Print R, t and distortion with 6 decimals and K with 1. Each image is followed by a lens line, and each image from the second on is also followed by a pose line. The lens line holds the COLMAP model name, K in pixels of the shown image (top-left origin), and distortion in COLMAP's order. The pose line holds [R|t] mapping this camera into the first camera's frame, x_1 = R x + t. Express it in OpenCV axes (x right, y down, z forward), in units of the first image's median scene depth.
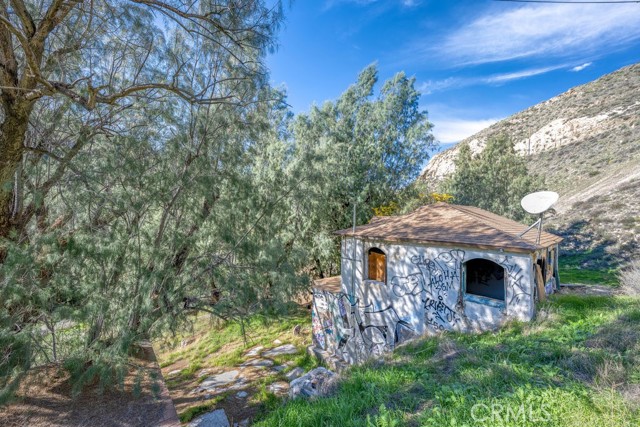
lens RADIAL K [[255.0, 0, 319.0], [0, 255.0, 216.0], [0, 0, 1]] dist [-0.001021, 0.000741]
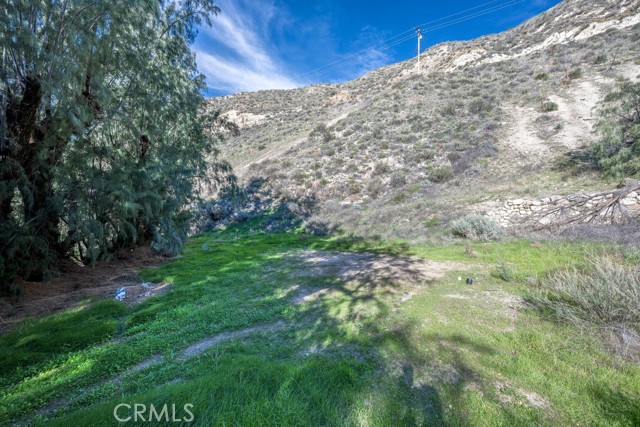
lens RADIAL K [[255.0, 0, 319.0], [0, 255.0, 216.0], [0, 0, 1]] dist [-0.001021, 0.000741]
pose [[0.468583, -0.012858, 0.883326, 0.443365], [-0.008333, 0.999785, 0.018974, 0.128243], [-0.883380, -0.016252, 0.468375, 0.495757]]
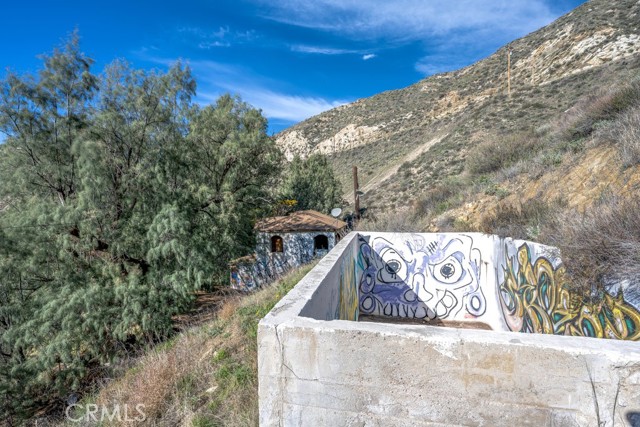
lens RADIAL K [[298.3, 0, 320.0], [0, 298.3, 213.5], [0, 0, 1]] dist [0.003522, 0.000735]
pose [[0.805509, -0.056538, 0.589880, -0.215758], [0.038975, 0.998337, 0.042465, -0.034214], [-0.591300, -0.011216, 0.806374, -0.271736]]
